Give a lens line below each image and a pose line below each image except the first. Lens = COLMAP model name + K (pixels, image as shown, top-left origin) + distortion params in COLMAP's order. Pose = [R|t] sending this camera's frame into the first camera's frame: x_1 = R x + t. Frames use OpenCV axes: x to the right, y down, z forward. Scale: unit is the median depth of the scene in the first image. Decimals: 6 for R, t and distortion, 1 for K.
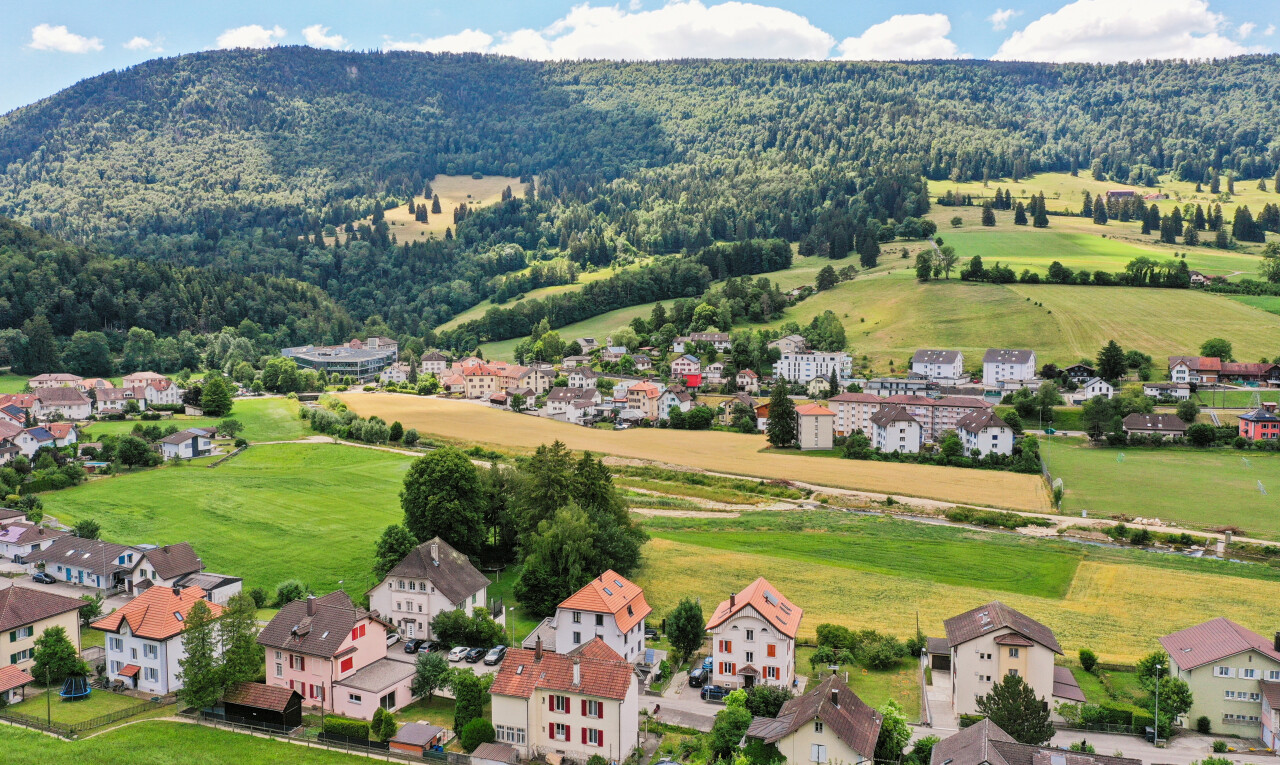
lens RADIAL K [[1049.4, 0, 637.7], [0, 1049.4, 378.2], [0, 0, 1]] dist [0.015655, 0.001401]
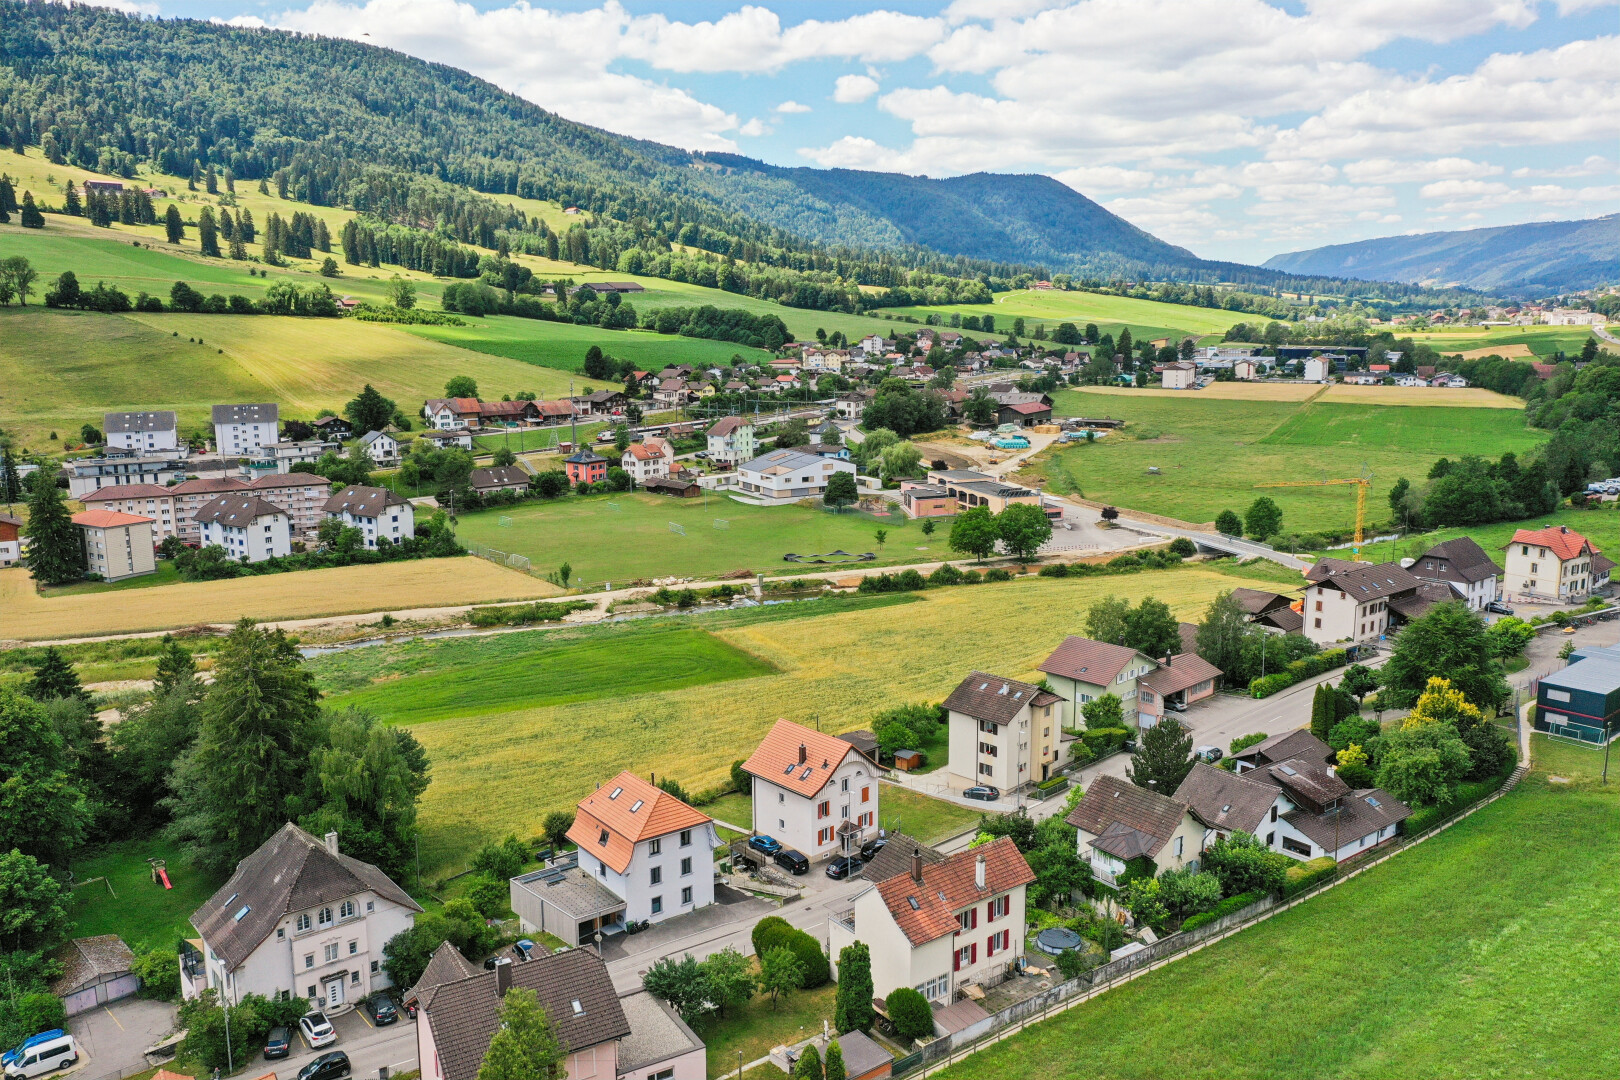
lens RADIAL K [[1310.1, 0, 809.7], [0, 1310.1, 545.1], [0, 0, 1]] dist [0.009505, 0.008531]
pose [[0.527126, -0.158523, 0.834870, -0.172147], [0.078577, 0.987330, 0.137860, -0.018974], [-0.846147, -0.007068, 0.532903, 0.116194]]
